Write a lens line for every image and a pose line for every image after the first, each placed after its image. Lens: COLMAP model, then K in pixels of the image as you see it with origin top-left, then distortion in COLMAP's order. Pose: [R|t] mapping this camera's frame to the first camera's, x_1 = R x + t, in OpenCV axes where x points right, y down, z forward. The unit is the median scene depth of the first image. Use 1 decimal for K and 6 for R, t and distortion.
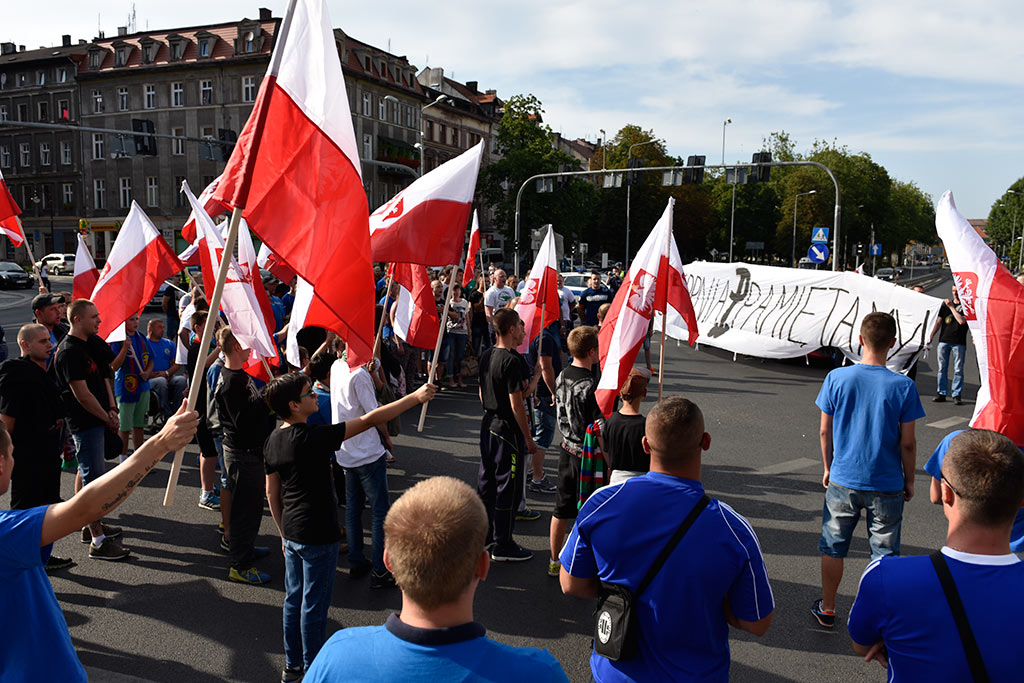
lens RADIAL K [[785.7, 0, 472.9], [0, 785.7, 345.0], [0, 0, 1]] dist [-0.024235, -0.023681]
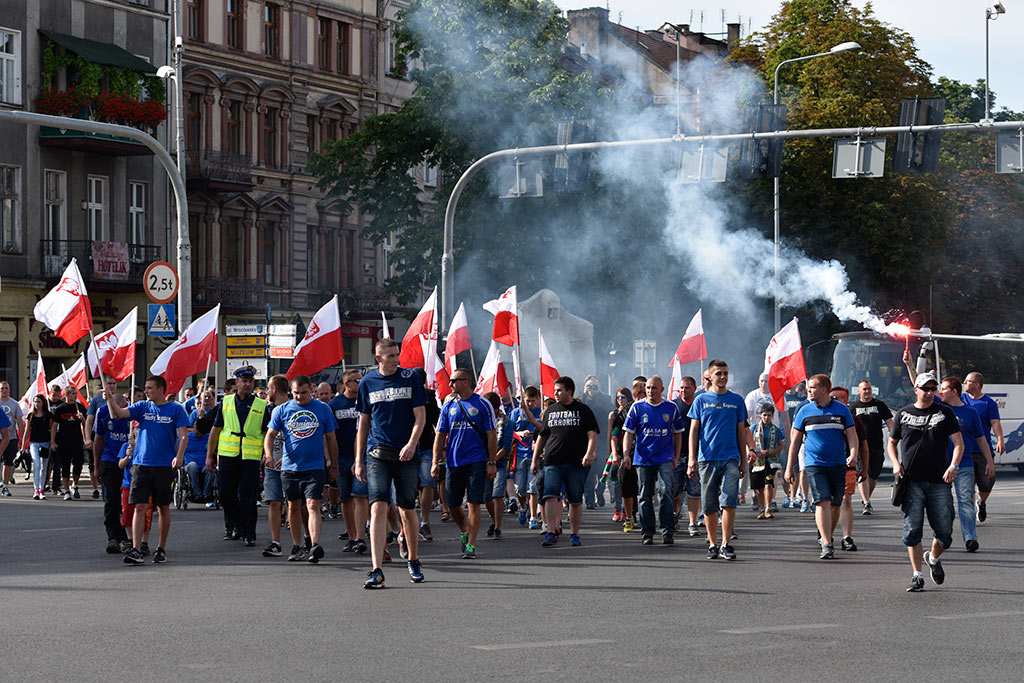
lens RADIAL K [[2772.4, 0, 511.7], [0, 2772.4, 344.0], [0, 0, 1]] dist [-0.034083, -0.142805]
pose [[0.998044, -0.008944, 0.061878, 0.005199], [0.017337, 0.990495, -0.136450, 0.028979], [-0.060069, 0.137256, 0.988713, -0.157642]]
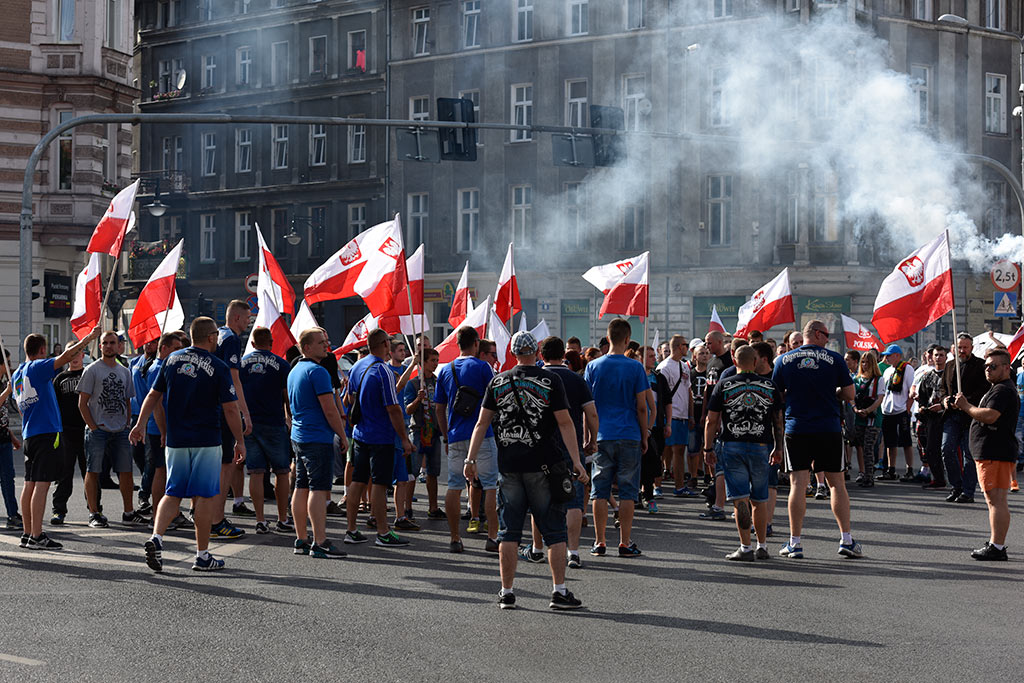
lens RADIAL K [[2312.6, 0, 510.7], [0, 2312.6, 342.0], [0, 0, 1]] dist [-0.034756, 0.147797]
pose [[0.912638, -0.003118, -0.408757, 0.136439], [-0.050233, 0.991536, -0.119720, 0.038624], [0.405671, 0.129794, 0.904757, -0.218729]]
